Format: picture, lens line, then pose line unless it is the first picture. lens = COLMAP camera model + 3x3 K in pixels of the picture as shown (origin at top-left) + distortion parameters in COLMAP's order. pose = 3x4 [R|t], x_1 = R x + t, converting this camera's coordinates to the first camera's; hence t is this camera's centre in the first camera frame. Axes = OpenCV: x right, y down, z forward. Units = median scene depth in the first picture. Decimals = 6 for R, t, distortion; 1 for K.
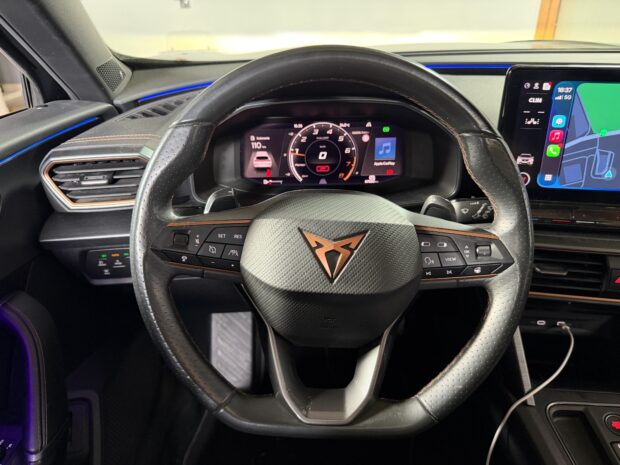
lens RADIAL K [[434.4, 0, 310.0], [0, 434.4, 232.5], [0, 0, 1]] dist [0.050130, -0.068192]
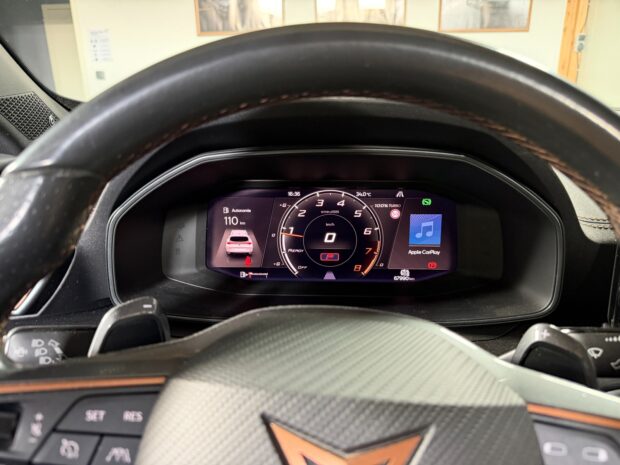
lens RADIAL K [[434.4, 0, 310.0], [0, 434.4, 232.5], [0, 0, 1]] dist [0.050130, -0.068192]
pose [[0.999309, 0.024474, -0.027959, 0.017412], [-0.028924, 0.984699, -0.171846, -0.071308], [0.023325, 0.172536, 0.984727, 0.351739]]
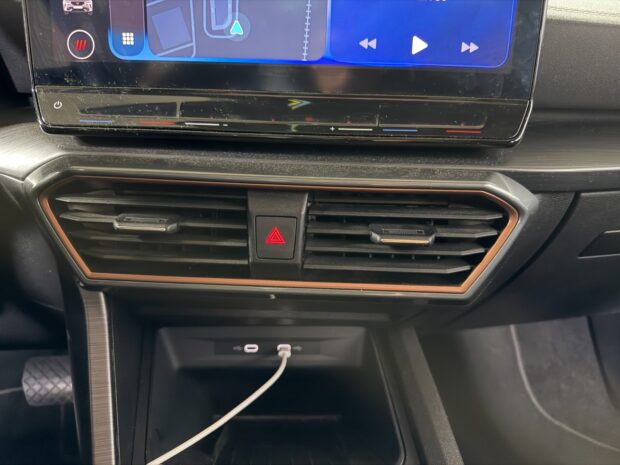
lens RADIAL K [[434.4, 0, 310.0], [0, 434.4, 232.5], [0, 0, 1]] dist [0.050130, -0.068192]
pose [[0.989388, -0.012144, 0.144791, 0.575748], [0.030690, 0.991485, -0.126551, 0.141138], [-0.142021, 0.129651, 0.981336, 0.433328]]
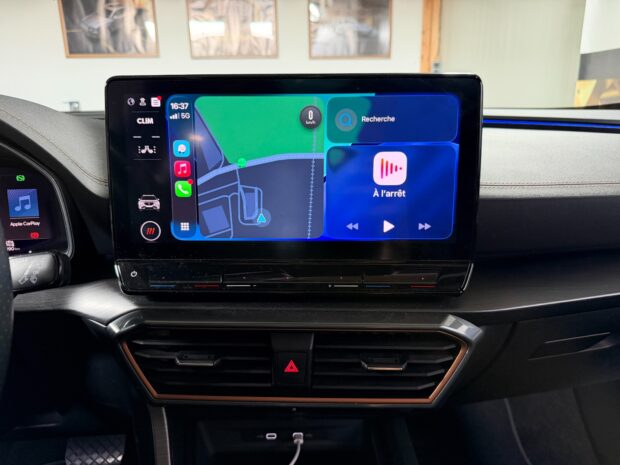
lens RADIAL K [[432.6, 0, 310.8], [0, 432.6, 240.7], [0, 0, 1]] dist [0.060464, -0.080867]
pose [[0.990174, -0.029701, 0.136651, 0.554320], [0.057939, 0.976499, -0.207586, 0.048450], [-0.127274, 0.213464, 0.968625, 0.247455]]
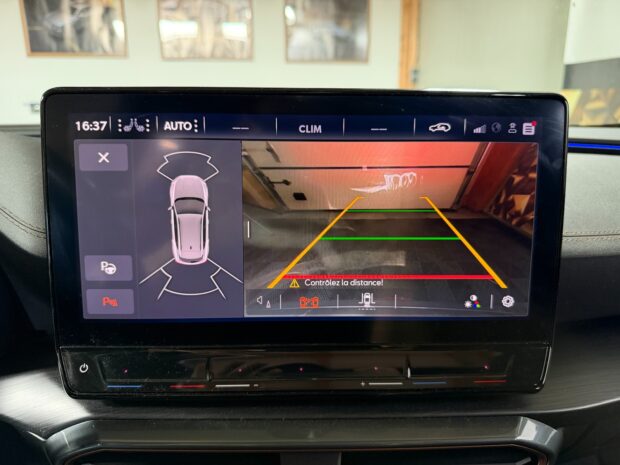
lens RADIAL K [[435.3, 0, 311.0], [0, 435.3, 244.8], [0, 0, 1]] dist [-0.008586, -0.003863]
pose [[0.979736, -0.034659, 0.197273, 0.530548], [0.074928, 0.976824, -0.200501, -0.064778], [-0.185752, 0.211220, 0.959626, 0.404656]]
